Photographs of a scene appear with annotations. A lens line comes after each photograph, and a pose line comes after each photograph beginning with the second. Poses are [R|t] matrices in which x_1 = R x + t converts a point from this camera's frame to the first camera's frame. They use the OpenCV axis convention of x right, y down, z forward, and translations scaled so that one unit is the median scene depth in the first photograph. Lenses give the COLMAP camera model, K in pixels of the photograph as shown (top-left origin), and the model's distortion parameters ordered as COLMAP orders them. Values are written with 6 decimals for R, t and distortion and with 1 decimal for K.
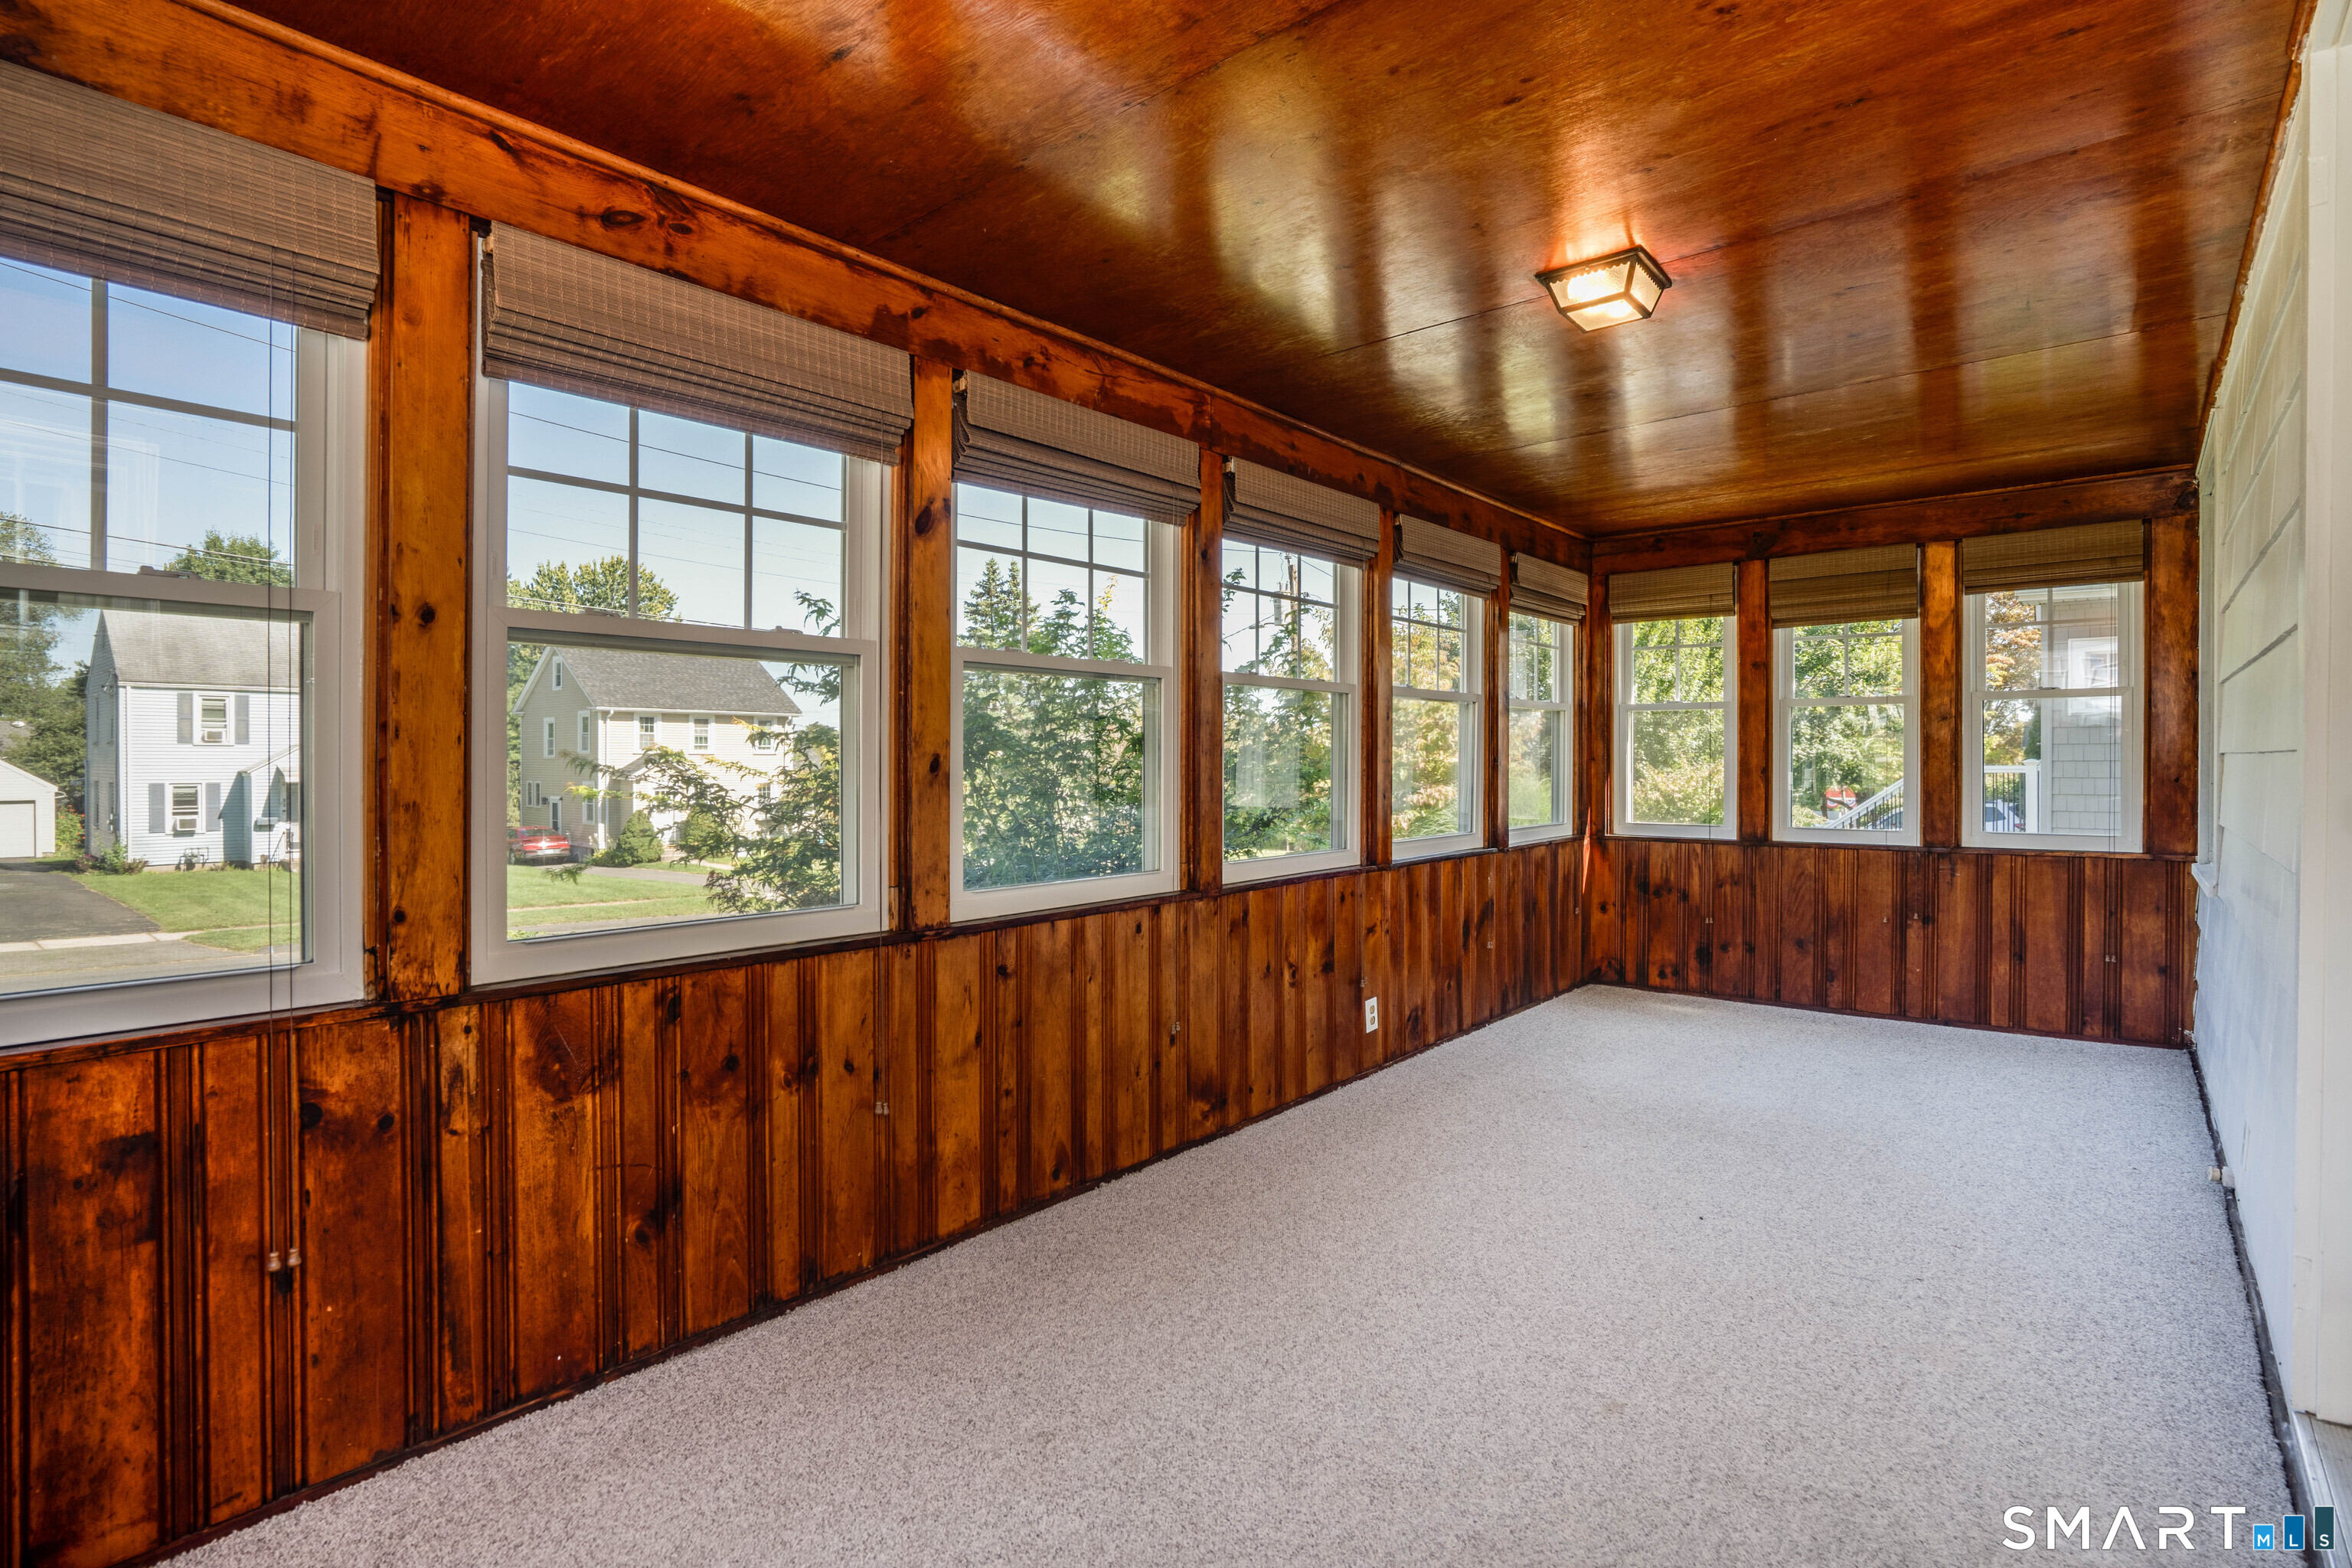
lens RADIAL K [[1083.1, 0, 1165.1], [0, 1083.1, 768.7], [0, 0, 1]] dist [-0.060027, 0.022336]
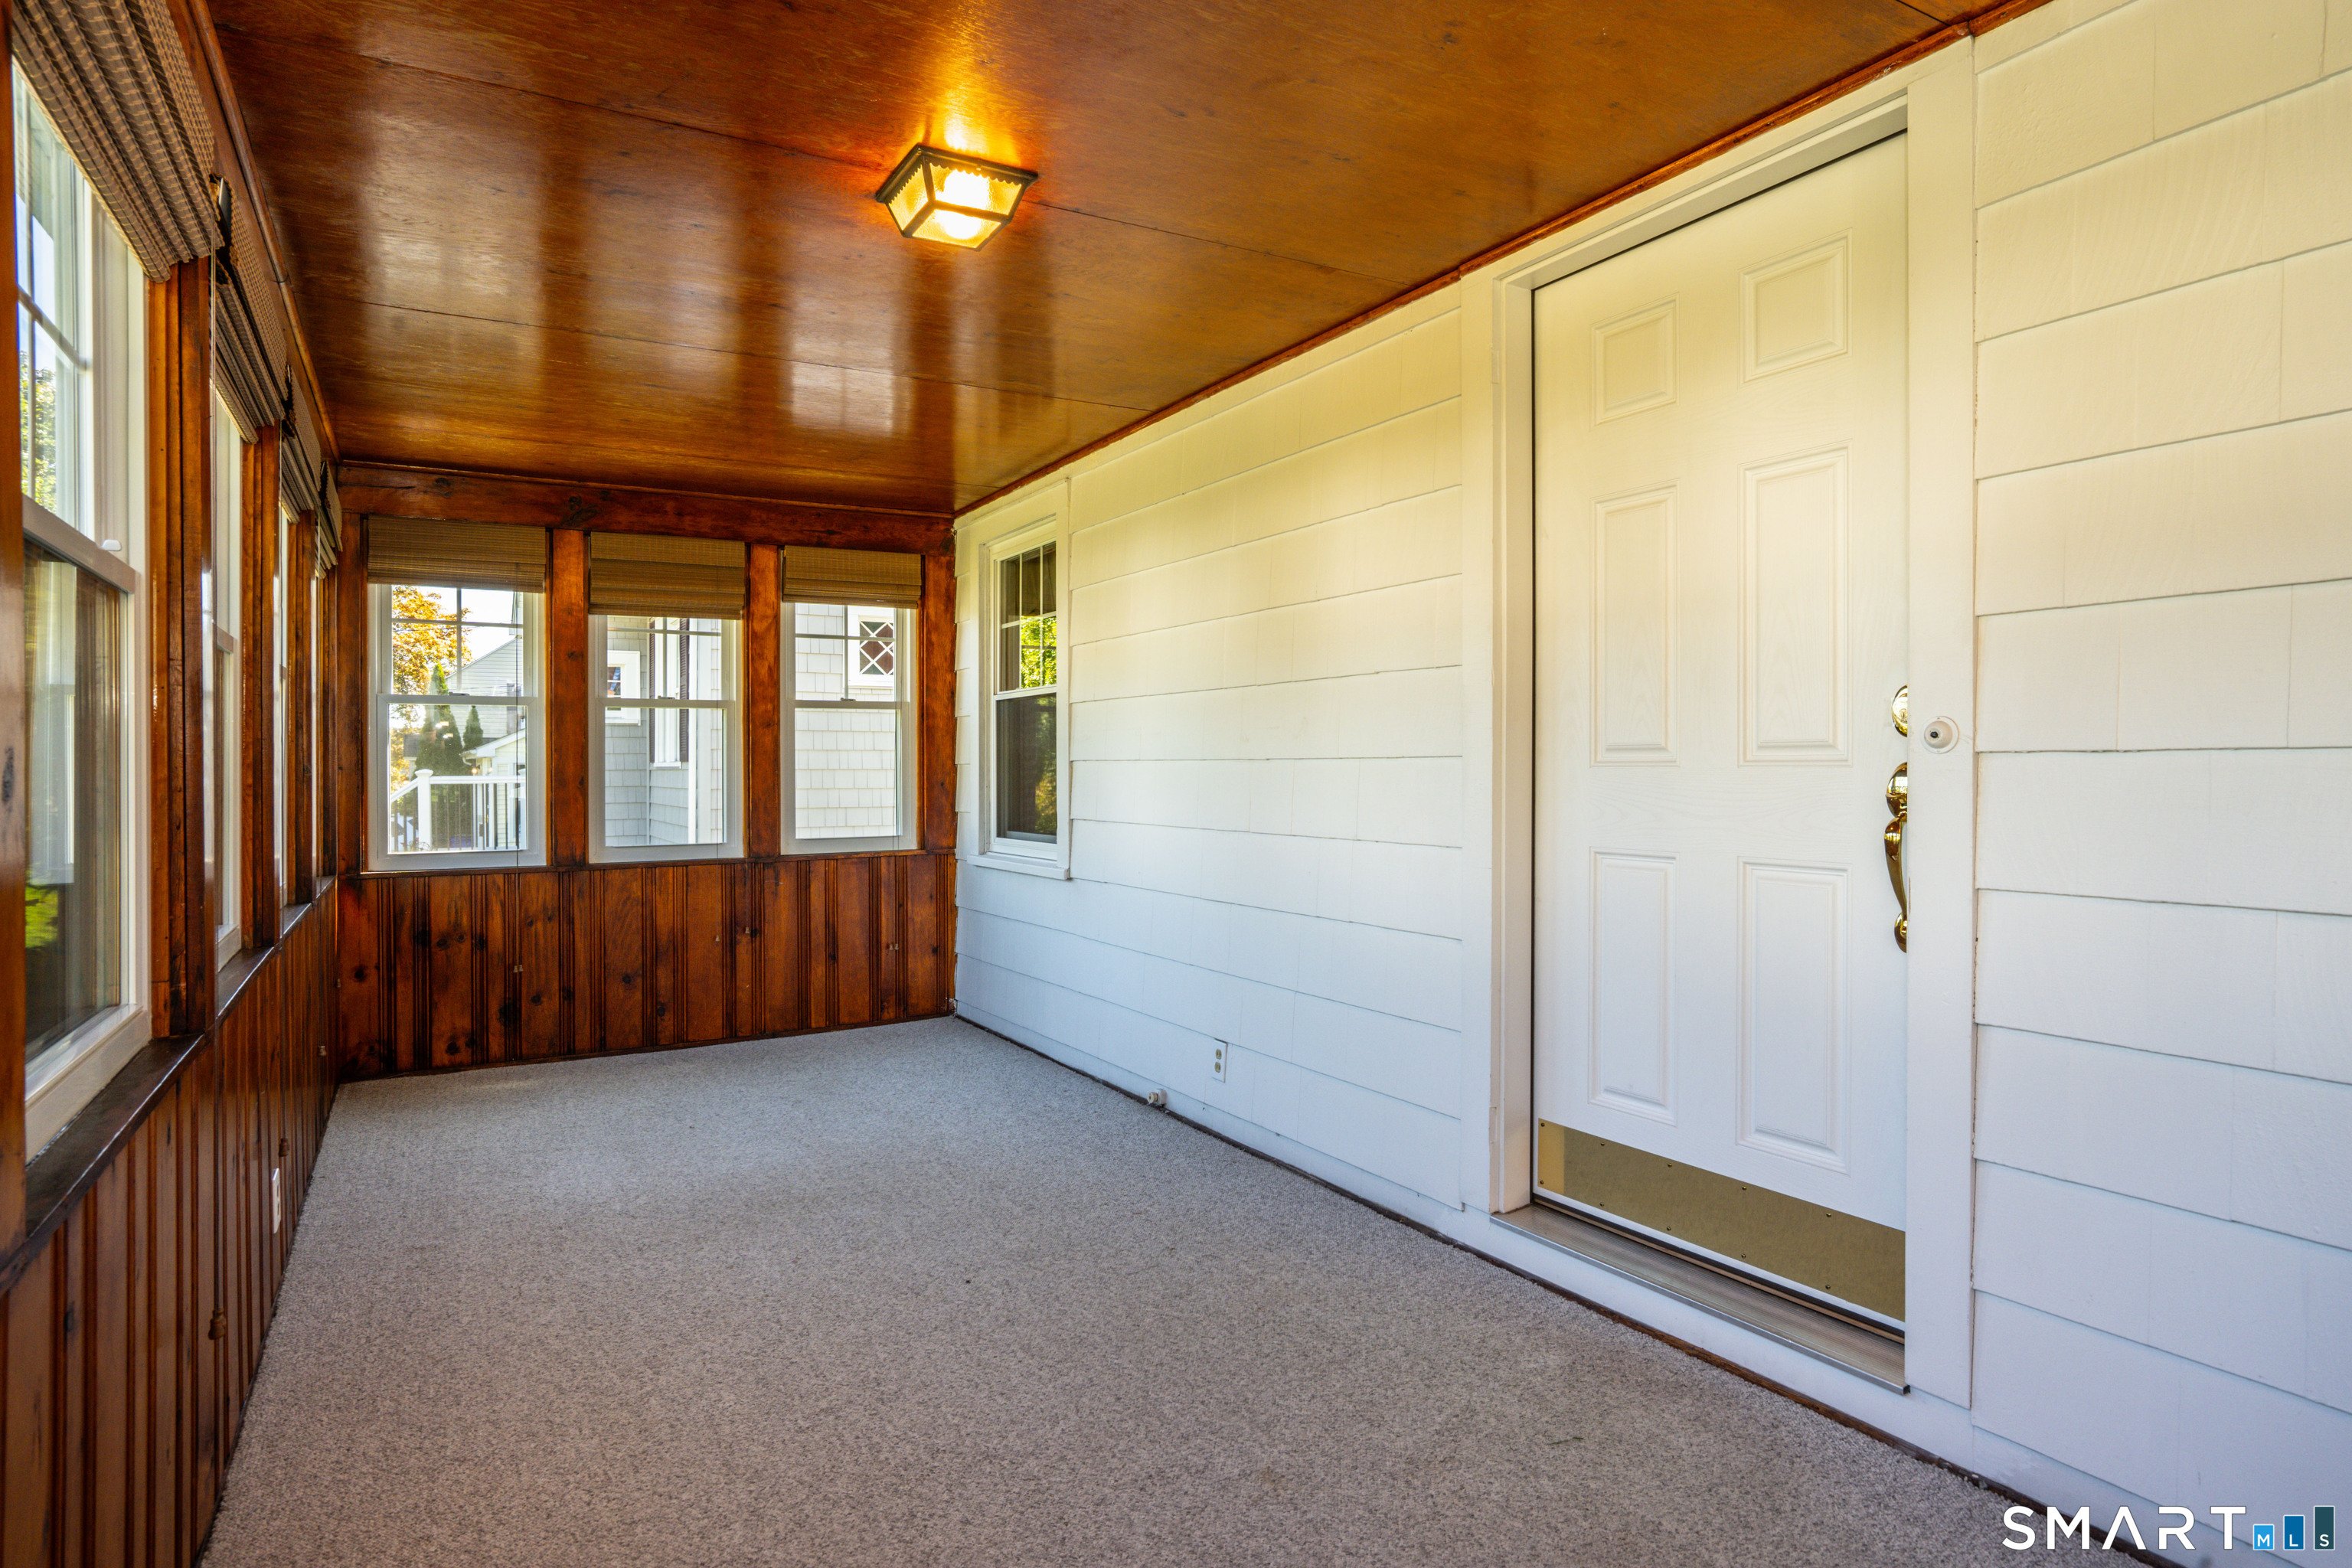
lens RADIAL K [[1239.8, 0, 1176.0], [0, 1239.8, 784.0], [0, 0, 1]] dist [-0.020490, 0.001091]
pose [[0.365219, -0.014416, 0.930810, -0.192490], [0.011178, 0.999876, 0.011100, -0.001964], [-0.930855, 0.006351, 0.365334, 0.223865]]
